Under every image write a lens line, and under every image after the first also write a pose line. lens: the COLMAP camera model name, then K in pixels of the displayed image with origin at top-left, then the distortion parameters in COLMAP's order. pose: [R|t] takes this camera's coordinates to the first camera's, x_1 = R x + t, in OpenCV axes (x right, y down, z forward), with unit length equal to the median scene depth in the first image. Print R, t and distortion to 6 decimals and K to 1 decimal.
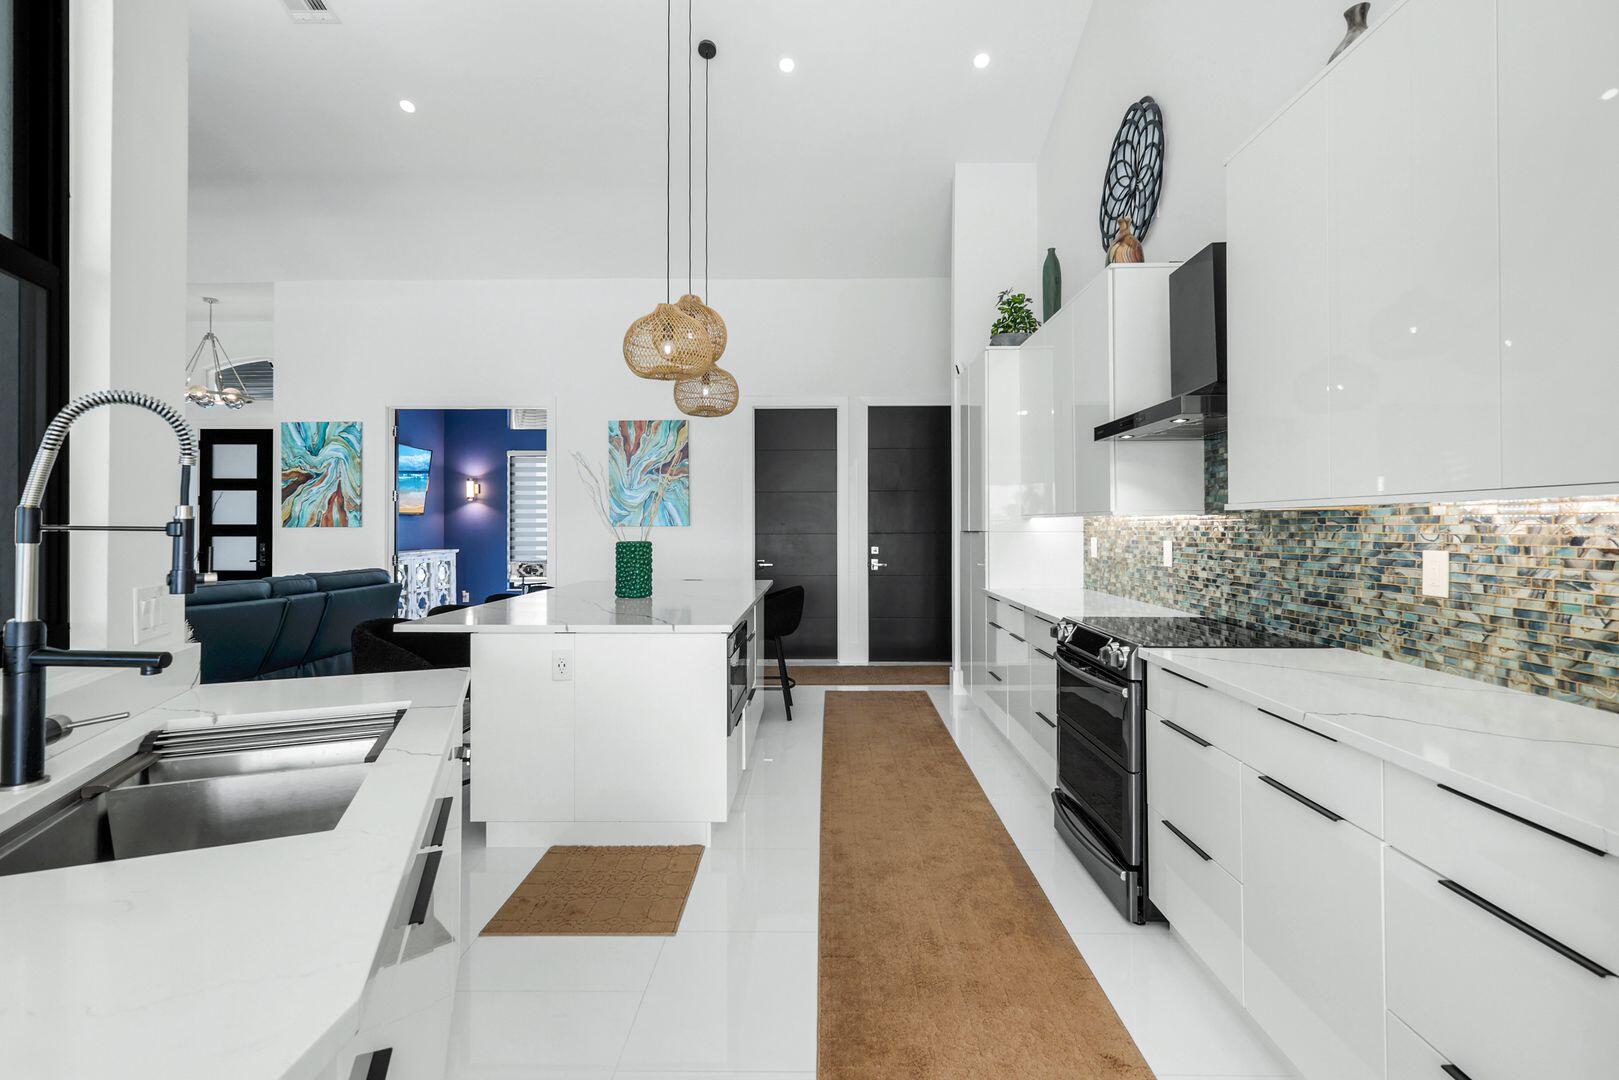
lens RADIAL K [[704.9, 0, 812.6], [0, 704.9, 523.9], [0, 0, 1]] dist [0.001387, 0.000618]
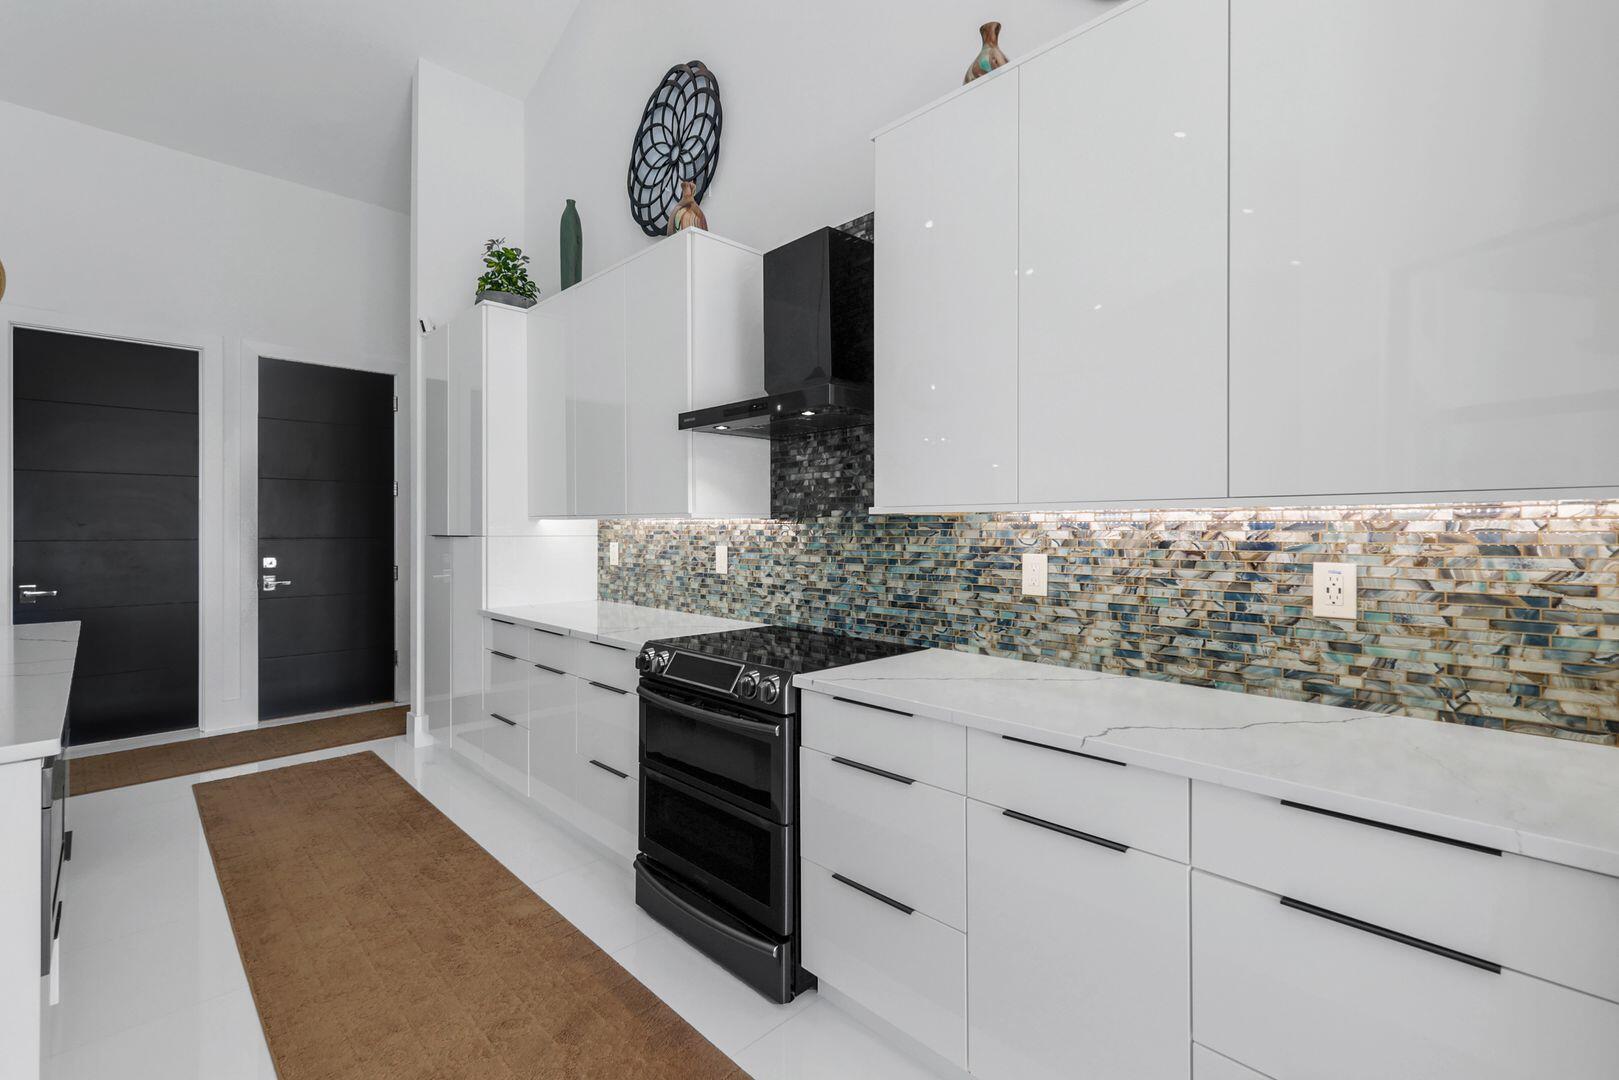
lens RADIAL K [[704.9, 0, 796.2], [0, 704.9, 529.5], [0, 0, 1]] dist [0.001387, 0.000618]
pose [[0.703512, 0.001603, 0.710681, -0.079596], [-0.004947, 0.999984, 0.002642, -0.000535], [-0.710666, -0.005374, 0.703509, 0.239800]]
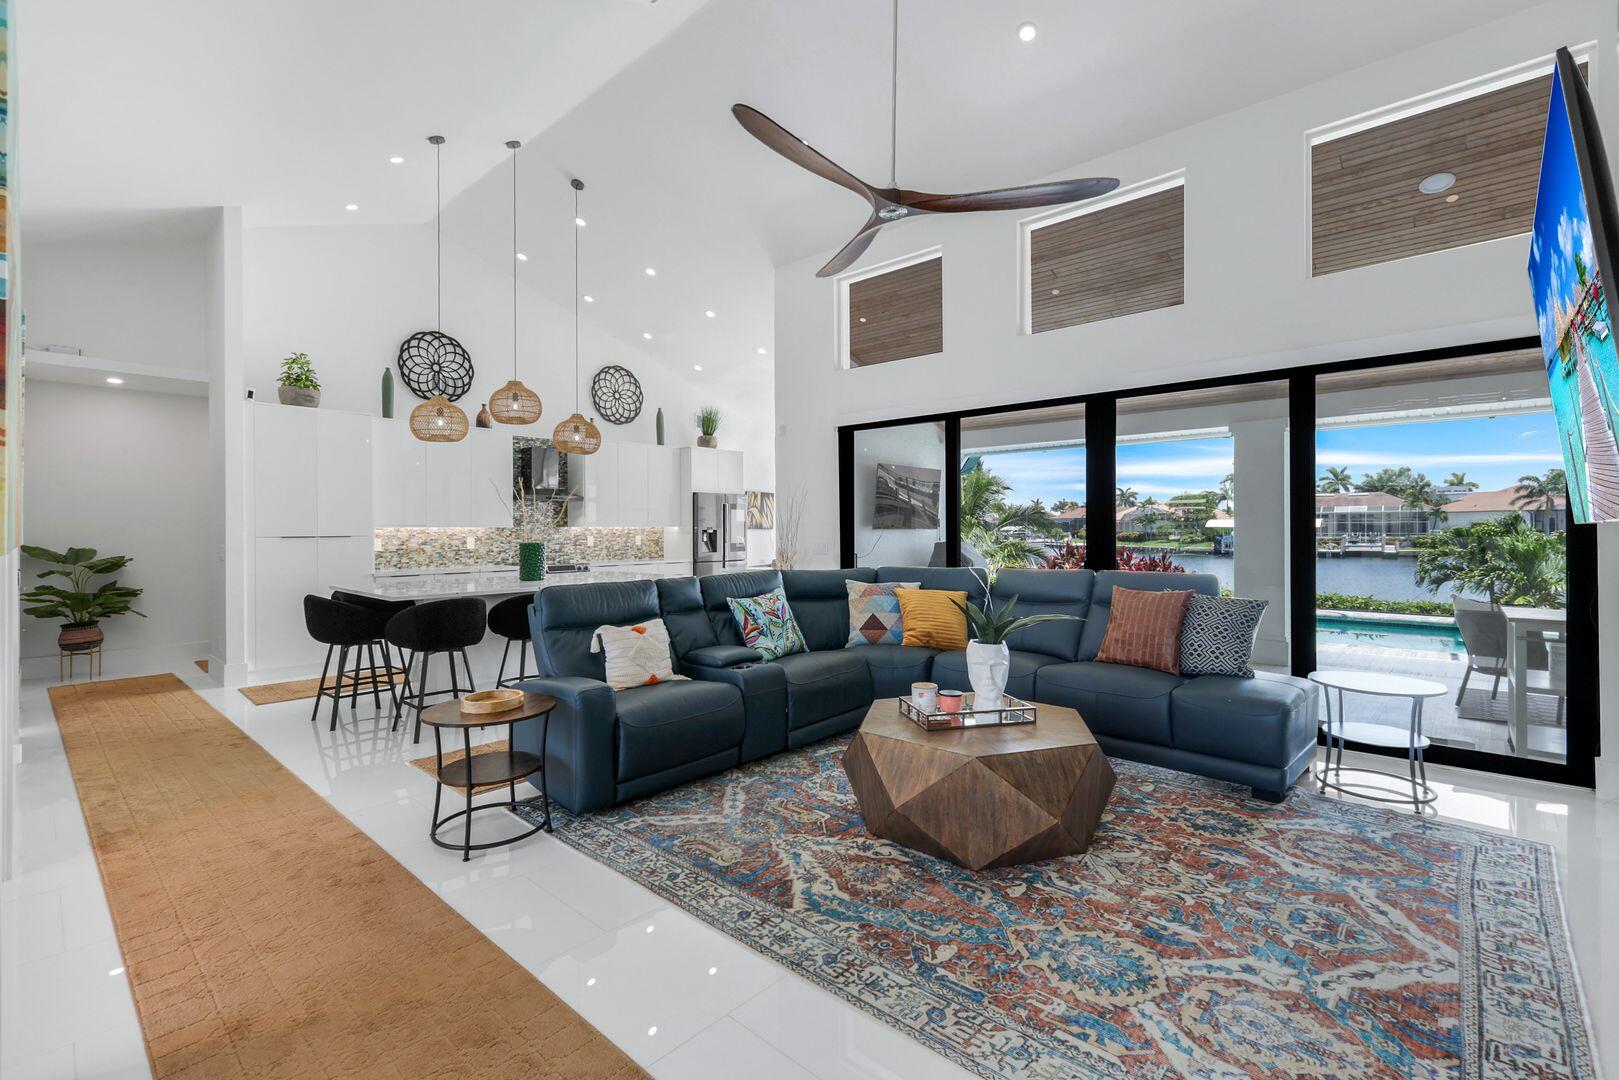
lens RADIAL K [[704.9, 0, 820.8], [0, 704.9, 533.9], [0, 0, 1]] dist [0.001387, 0.000618]
pose [[-0.759993, -0.001931, 0.649928, -1.719426], [0.001070, 0.999991, 0.004223, 0.001207], [-0.649930, 0.003905, -0.759984, 1.799058]]
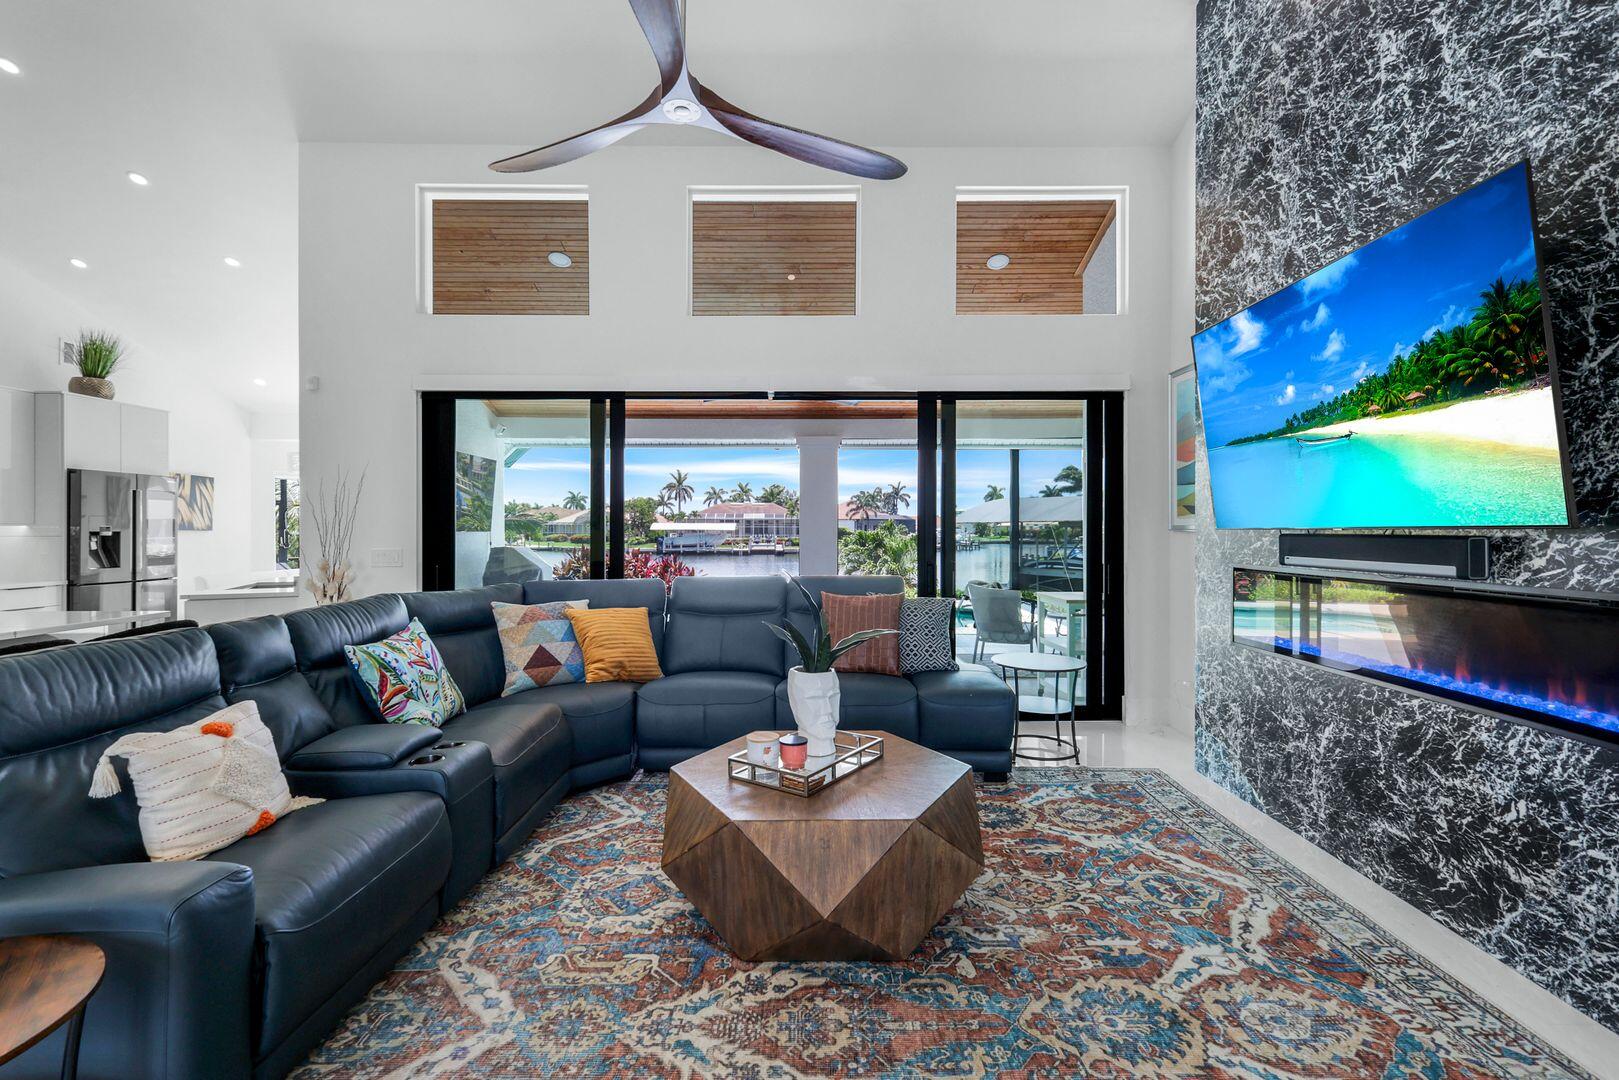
lens RADIAL K [[704.9, 0, 806.2], [0, 704.9, 535.5], [0, 0, 1]] dist [0.001387, 0.000618]
pose [[-0.999782, -0.001017, -0.020864, -1.287059], [-0.001097, 0.999992, 0.003789, -0.001659], [0.020860, 0.003811, -0.999775, 1.726083]]
